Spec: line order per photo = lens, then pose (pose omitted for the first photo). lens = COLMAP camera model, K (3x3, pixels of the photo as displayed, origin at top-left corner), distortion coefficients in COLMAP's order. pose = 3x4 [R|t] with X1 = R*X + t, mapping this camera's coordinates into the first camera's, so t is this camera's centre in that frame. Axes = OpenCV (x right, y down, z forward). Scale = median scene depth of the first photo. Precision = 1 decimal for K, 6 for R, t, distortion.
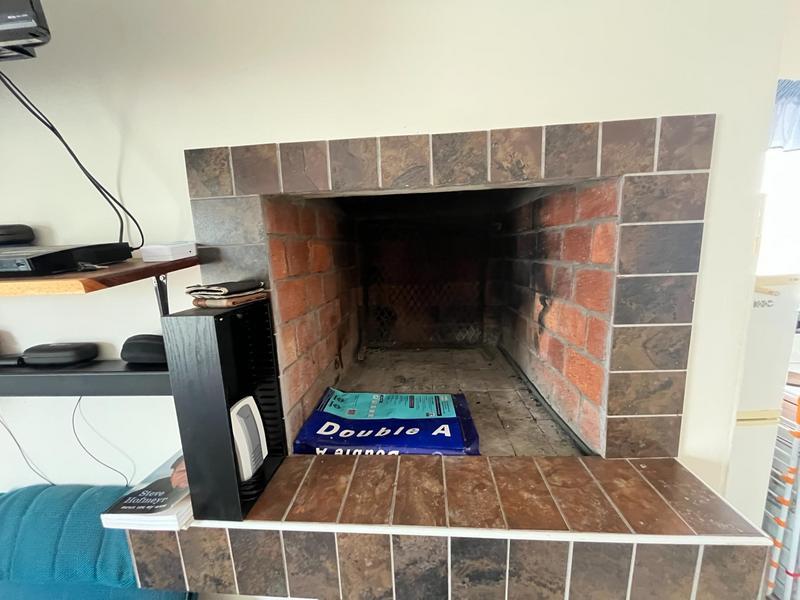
lens RADIAL K [[319.9, 0, 400.2], [0, 319.9, 296.1], [0, 0, 1]] dist [-0.002826, 0.000457]
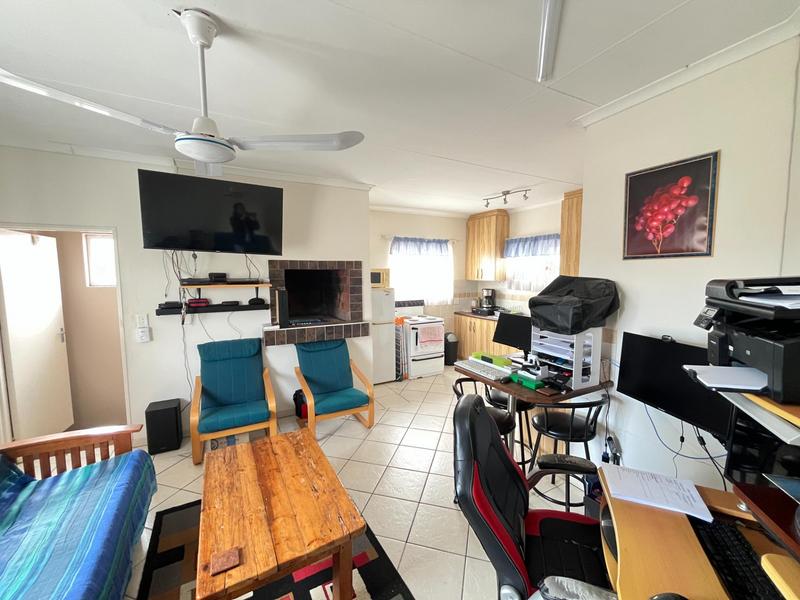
lens RADIAL K [[319.9, 0, 399.4], [0, 319.9, 296.7], [0, 0, 1]] dist [-0.002826, 0.000457]
pose [[0.843107, -0.007333, 0.537696, -1.637420], [0.060644, 0.994825, -0.081521, 0.640359], [-0.534315, 0.101339, 0.839189, -4.206583]]
